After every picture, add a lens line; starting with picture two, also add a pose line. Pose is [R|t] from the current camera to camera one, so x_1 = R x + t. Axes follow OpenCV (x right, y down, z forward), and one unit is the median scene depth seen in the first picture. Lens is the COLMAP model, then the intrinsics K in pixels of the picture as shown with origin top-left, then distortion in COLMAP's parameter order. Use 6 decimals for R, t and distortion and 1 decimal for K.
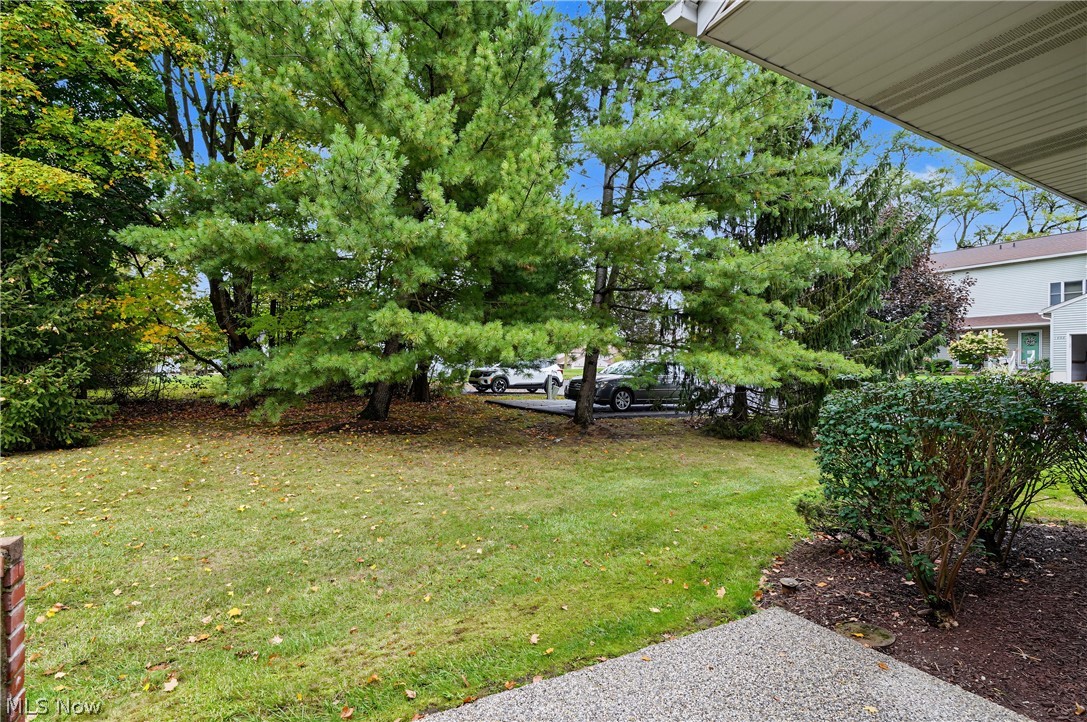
lens RADIAL K [[495.7, 0, 542.5], [0, 495.7, 366.9], [0, 0, 1]] dist [-0.001257, -0.000118]
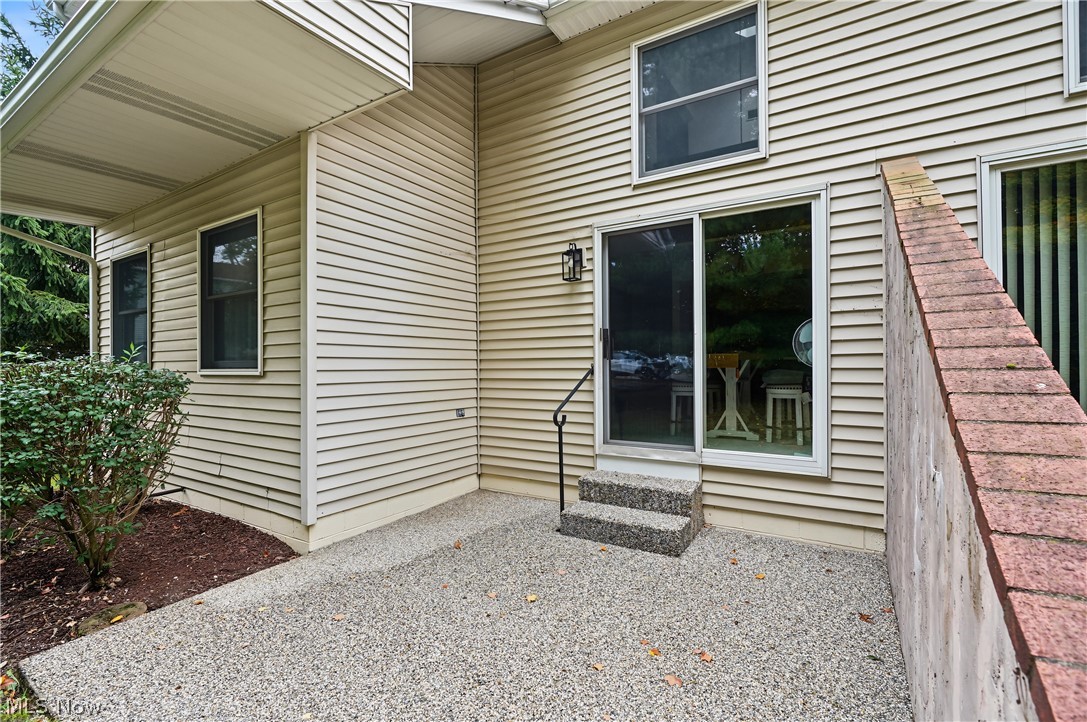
lens RADIAL K [[495.7, 0, 542.5], [0, 495.7, 366.9], [0, 0, 1]] dist [-0.001257, -0.000118]
pose [[-0.486509, -0.001322, 0.873674, -0.656697], [-0.004755, 0.999988, -0.001135, 0.041751], [-0.873662, -0.004707, -0.486510, 0.779020]]
